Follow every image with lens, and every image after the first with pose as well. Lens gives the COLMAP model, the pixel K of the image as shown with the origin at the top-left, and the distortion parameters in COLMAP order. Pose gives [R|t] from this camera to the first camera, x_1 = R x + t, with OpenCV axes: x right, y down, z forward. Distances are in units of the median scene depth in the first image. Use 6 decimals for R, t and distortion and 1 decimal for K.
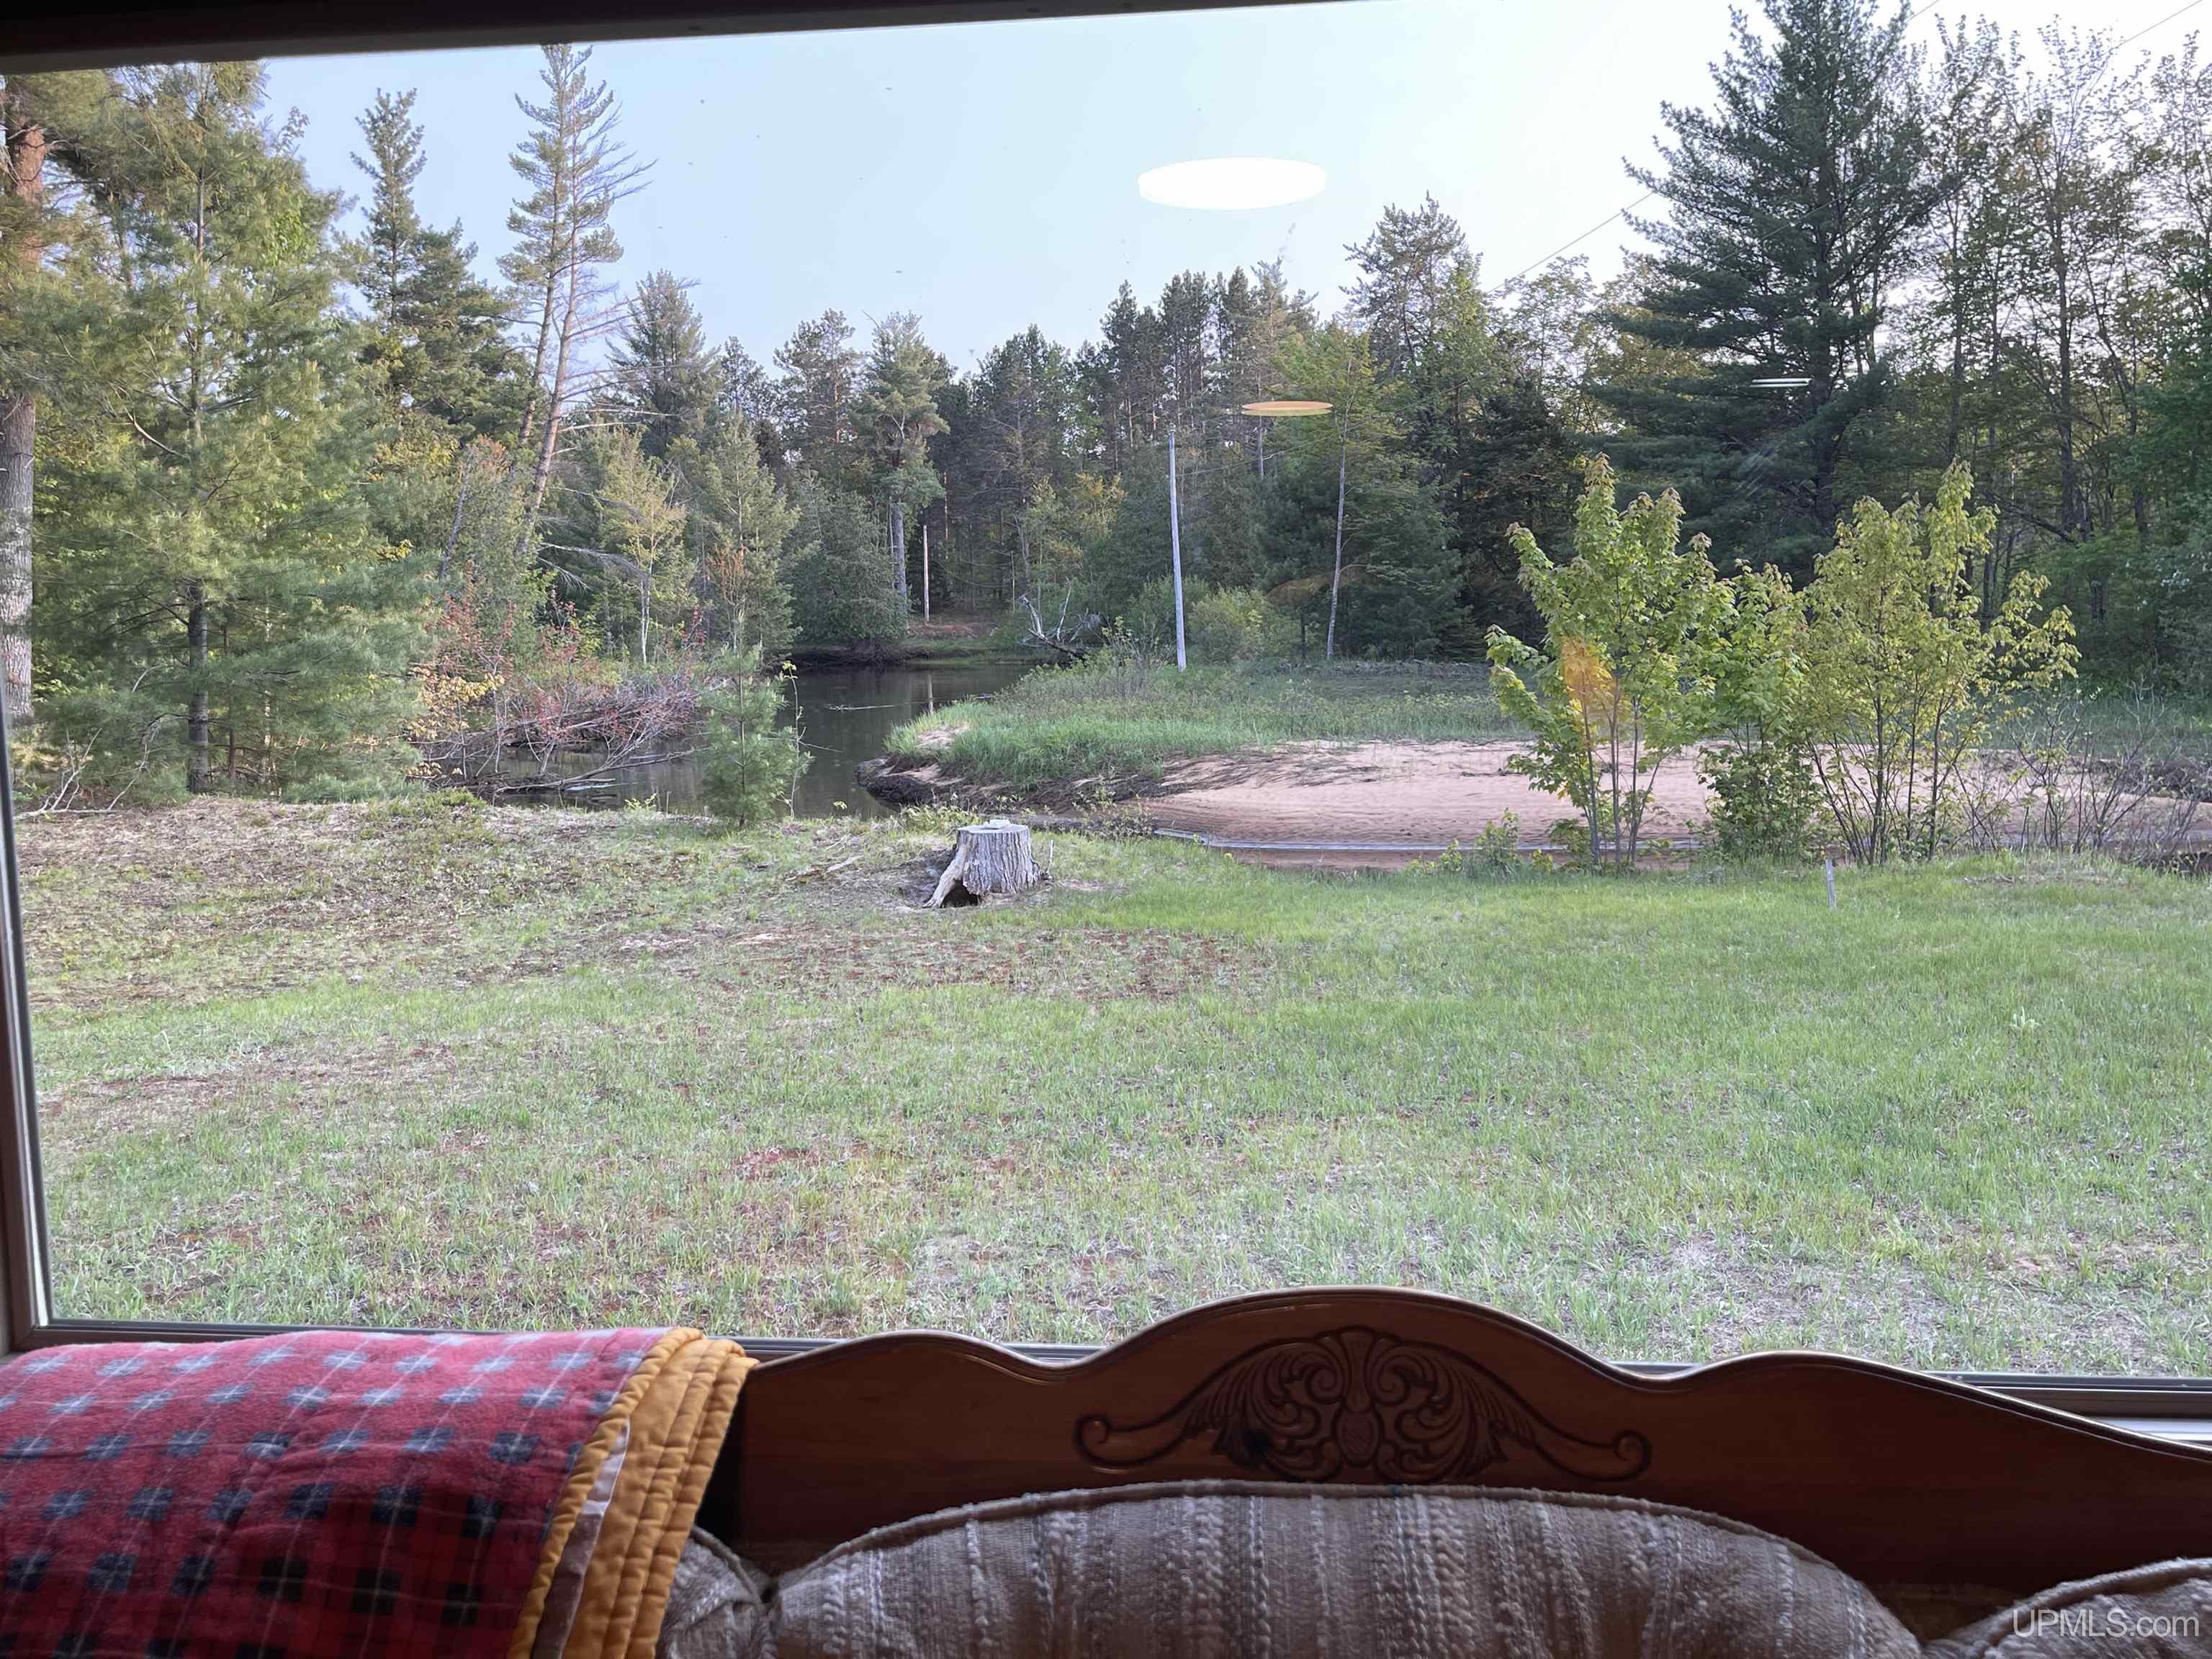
lens RADIAL K [[1984.8, 0, 1096.4], [0, 1984.8, 851.9], [0, 0, 1]] dist [0.043290, -0.067024]
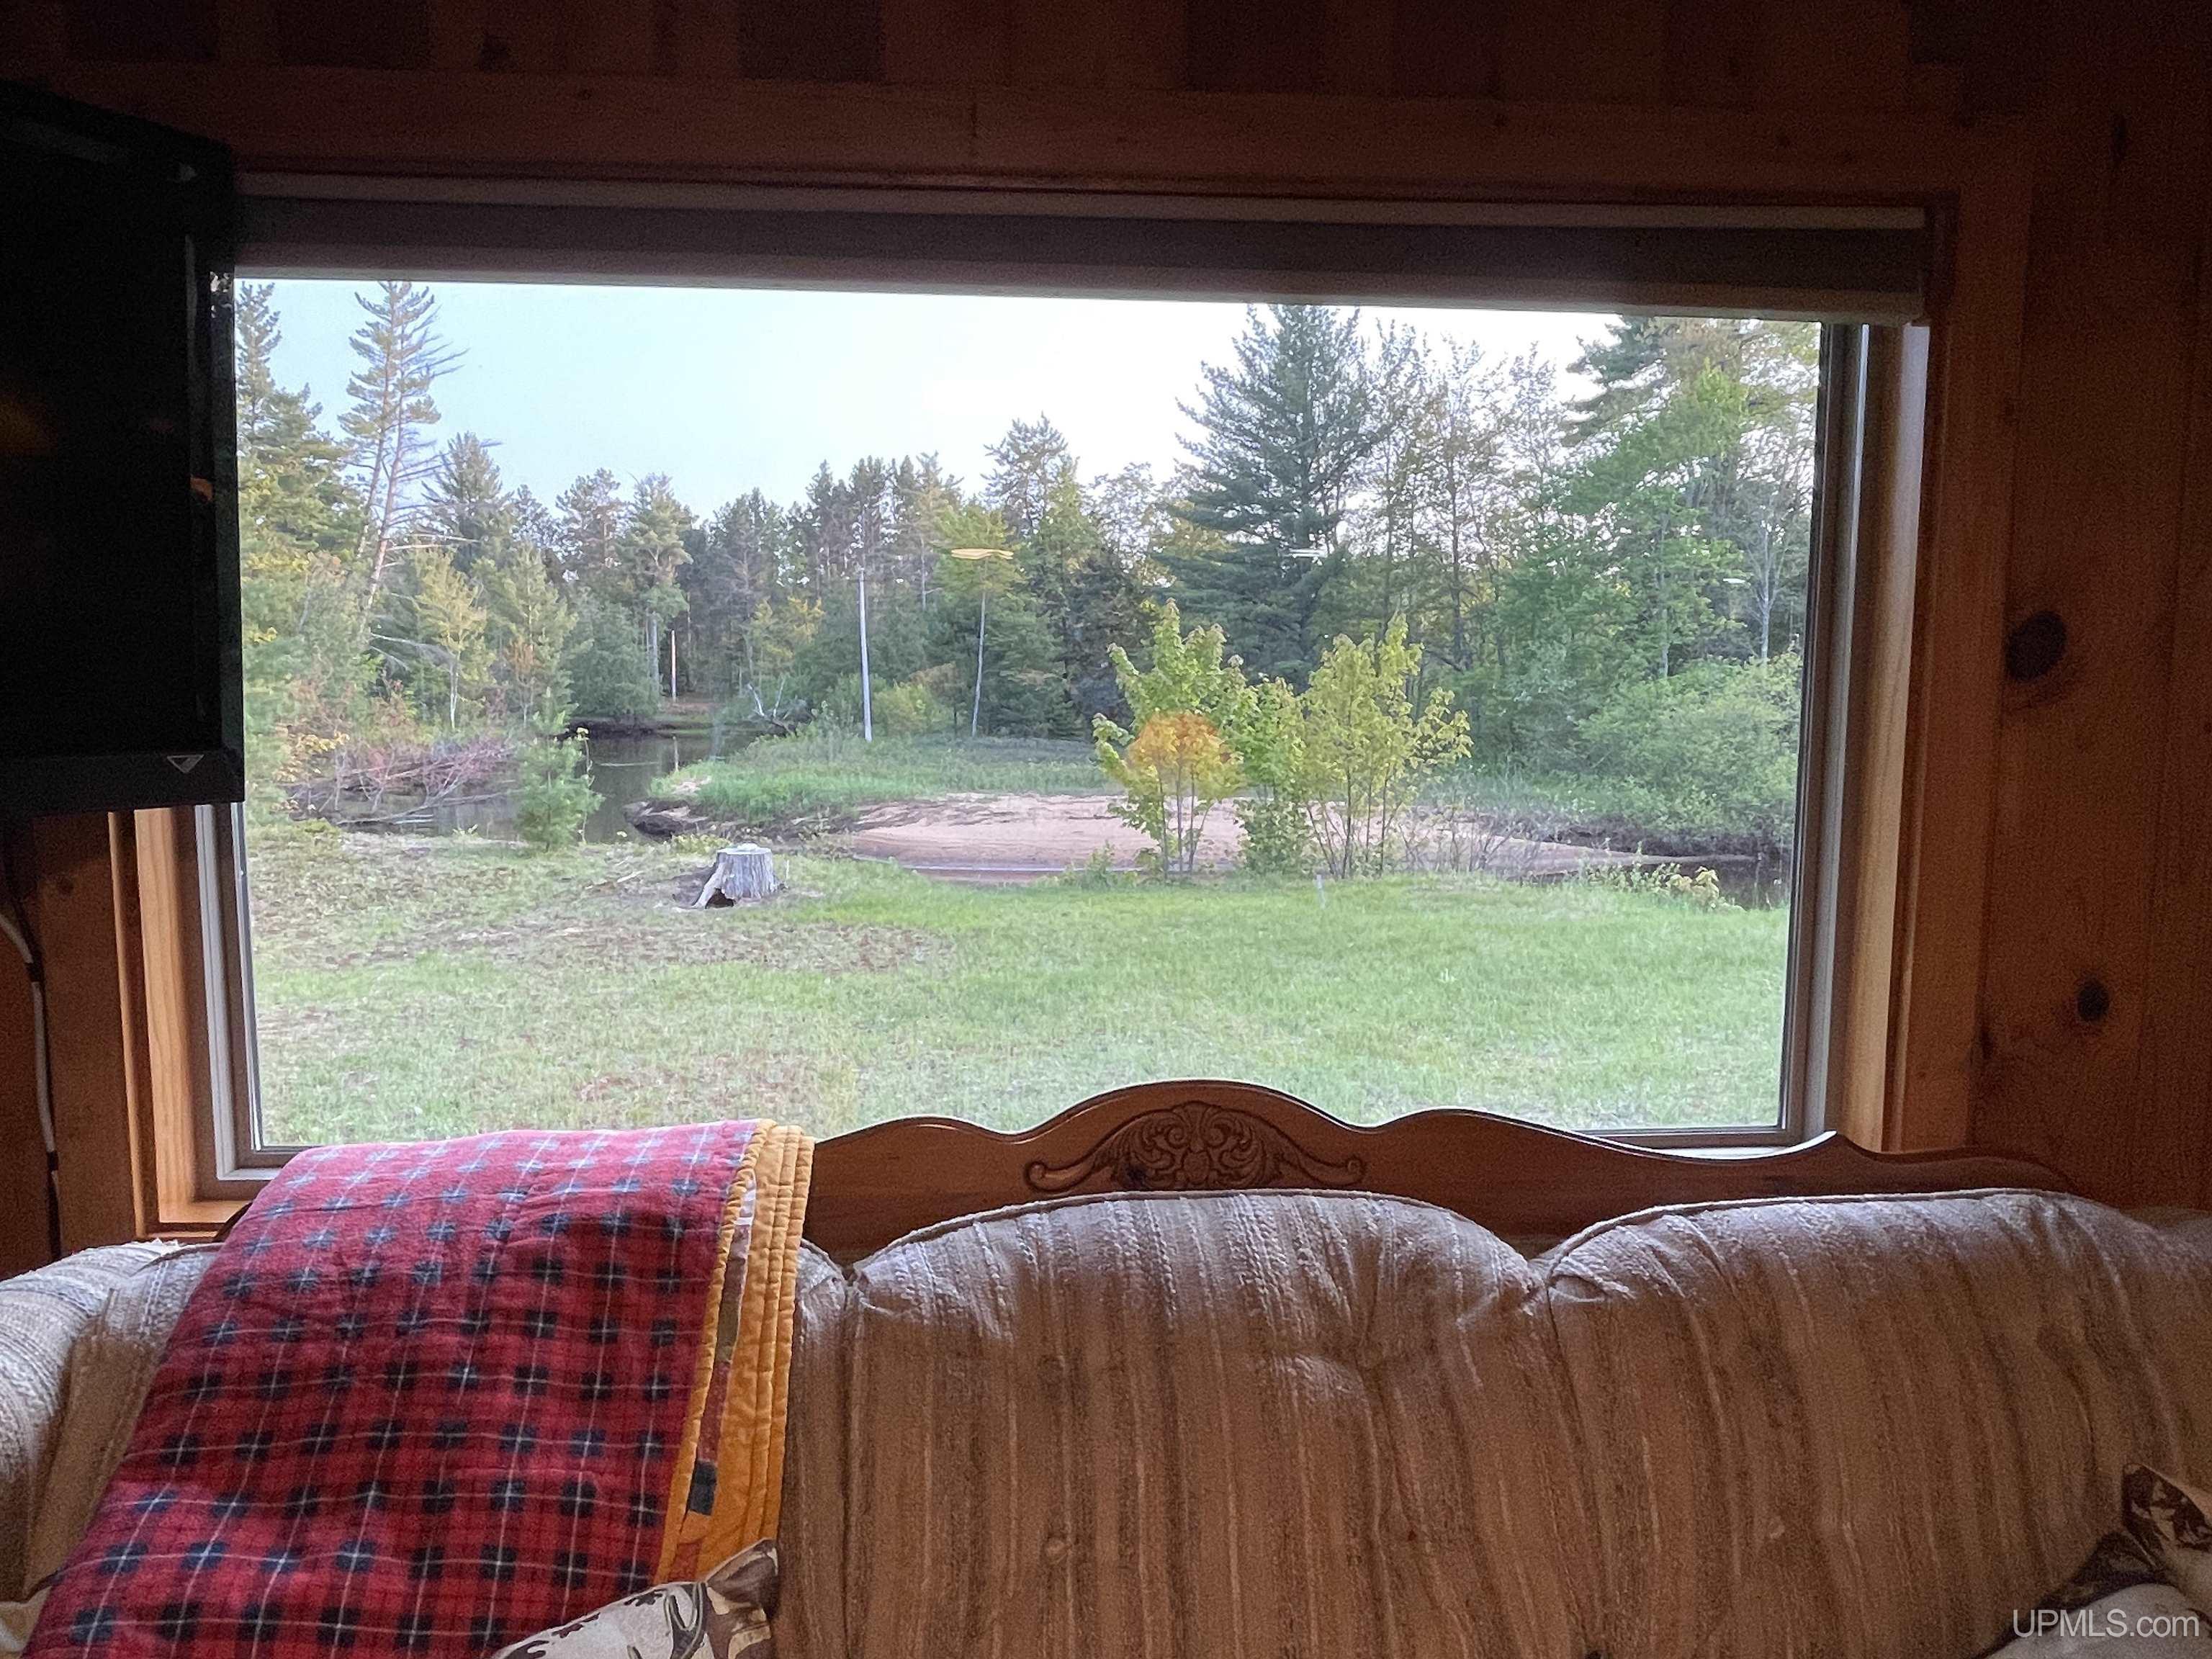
lens RADIAL K [[1421.3, 0, 1085.4], [0, 1421.3, 860.8], [0, 0, 1]] dist [0.003908, -0.018143]
pose [[0.980421, 0.004776, 0.196853, -0.004218], [-0.002911, 0.999948, -0.009764, 0.001111], [-0.196890, 0.009000, 0.980384, -0.003067]]
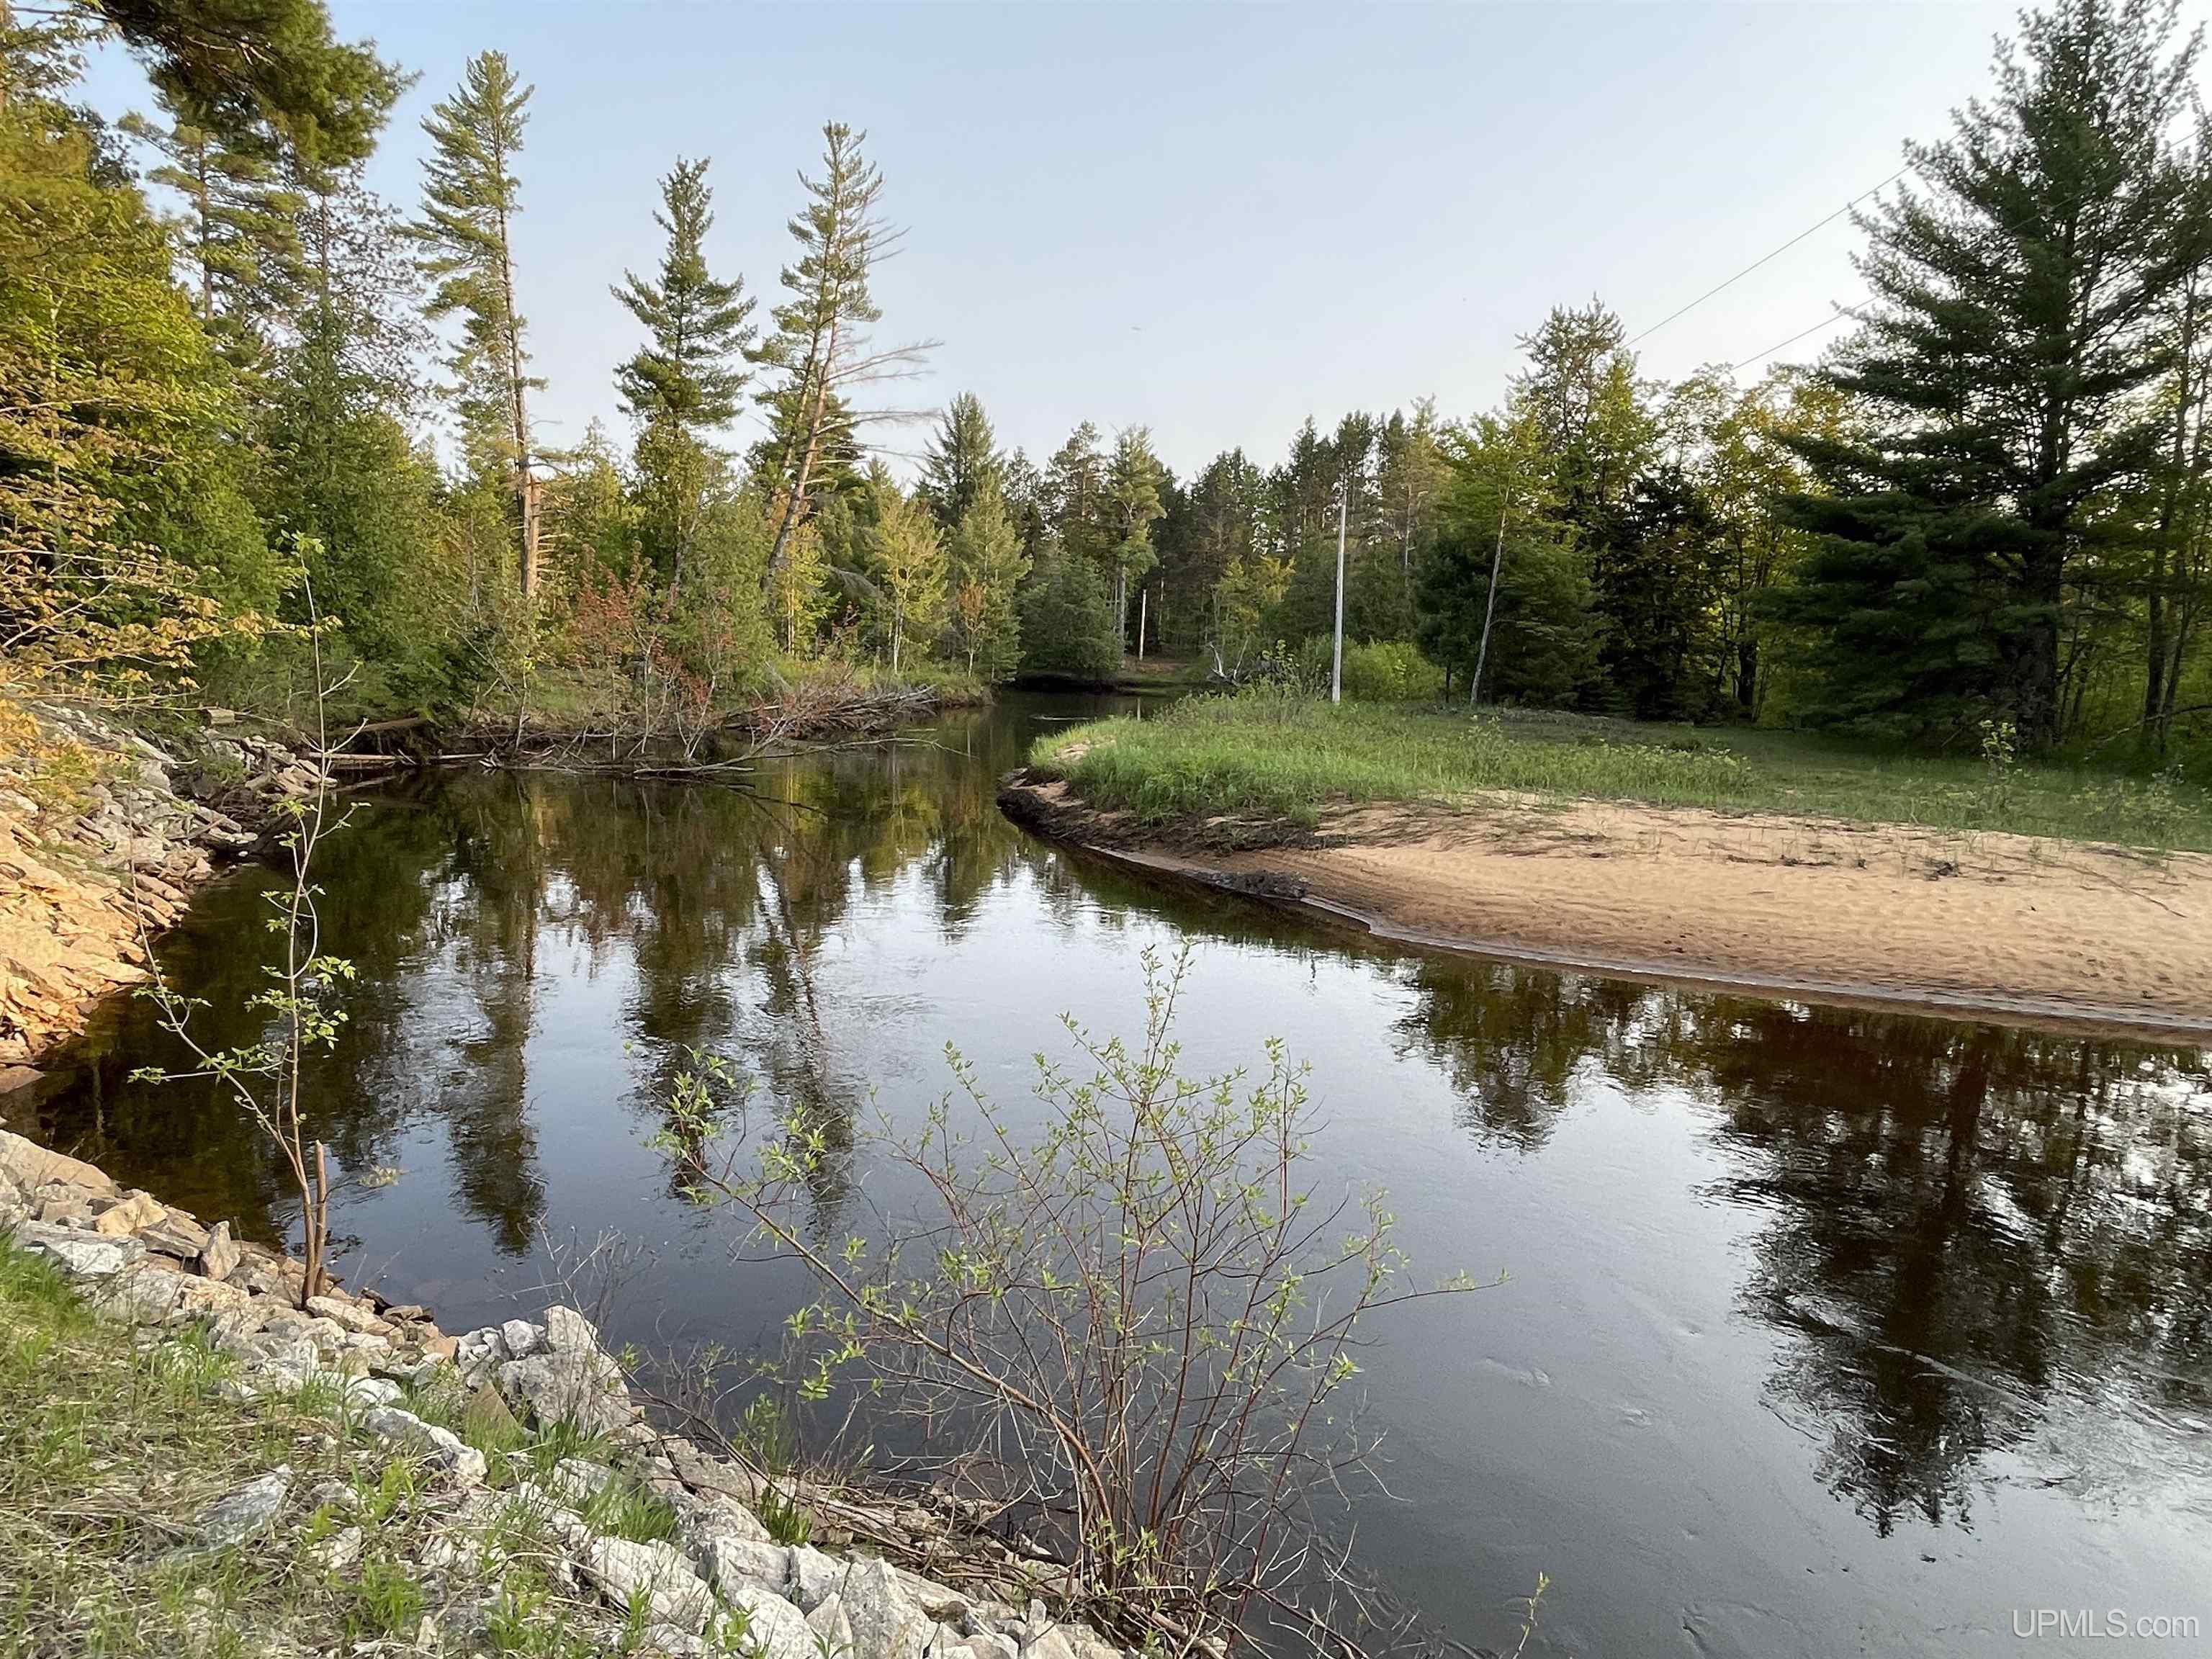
lens RADIAL K [[1370.3, 0, 1090.1], [0, 1370.3, 845.6], [0, 0, 1]] dist [0.004583, -0.002624]
pose [[0.989392, 0.084229, -0.118356, 0.006192], [-0.082699, 0.996416, 0.017789, -0.021665], [0.119430, -0.007813, 0.992812, 0.305113]]
